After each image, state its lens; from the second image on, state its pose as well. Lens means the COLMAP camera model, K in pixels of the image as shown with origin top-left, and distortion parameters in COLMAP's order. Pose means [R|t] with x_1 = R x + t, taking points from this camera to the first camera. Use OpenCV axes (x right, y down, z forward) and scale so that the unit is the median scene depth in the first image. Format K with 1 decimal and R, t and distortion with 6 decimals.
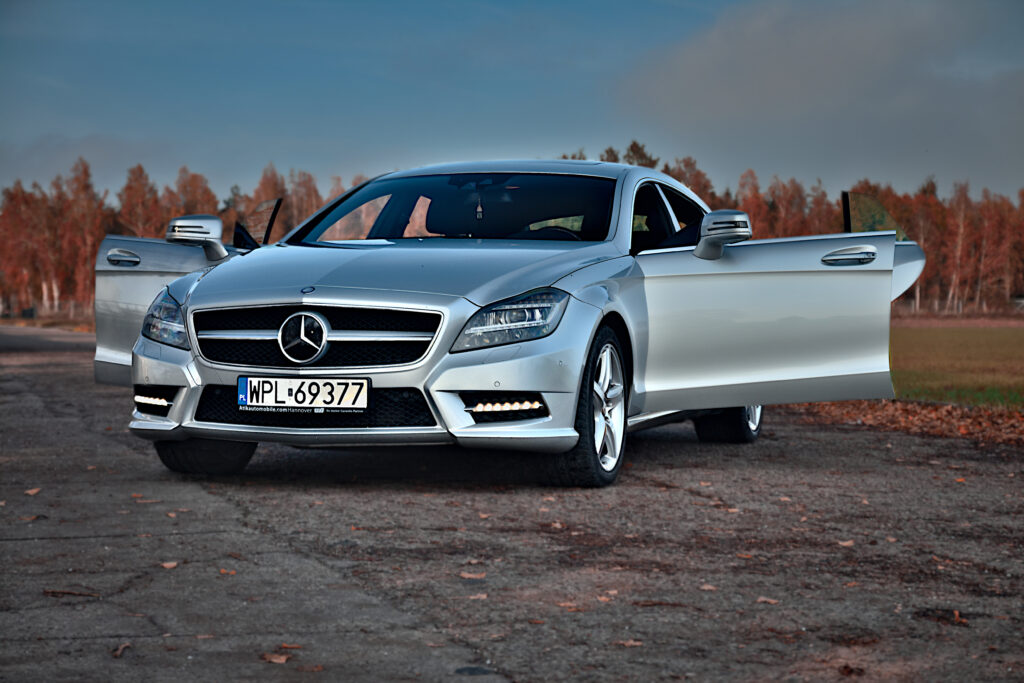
lens RADIAL K [[2146.3, 0, 512.0], [0, 2146.3, 341.5], [0, 0, 1]] dist [0.076039, 0.347695]
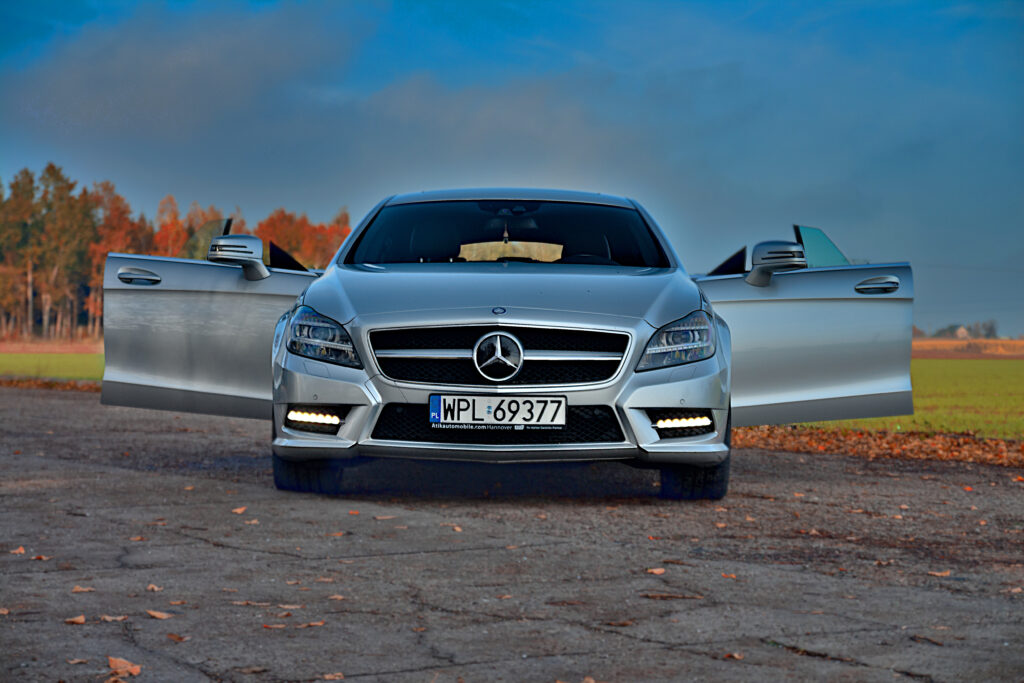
lens RADIAL K [[2146.3, 0, 512.0], [0, 2146.3, 341.5], [0, 0, 1]] dist [0.076039, 0.347695]
pose [[0.955625, 0.006711, 0.294510, -0.392942], [-0.002899, 0.999906, -0.013379, 0.004572], [-0.294572, 0.011932, 0.955555, 0.014248]]
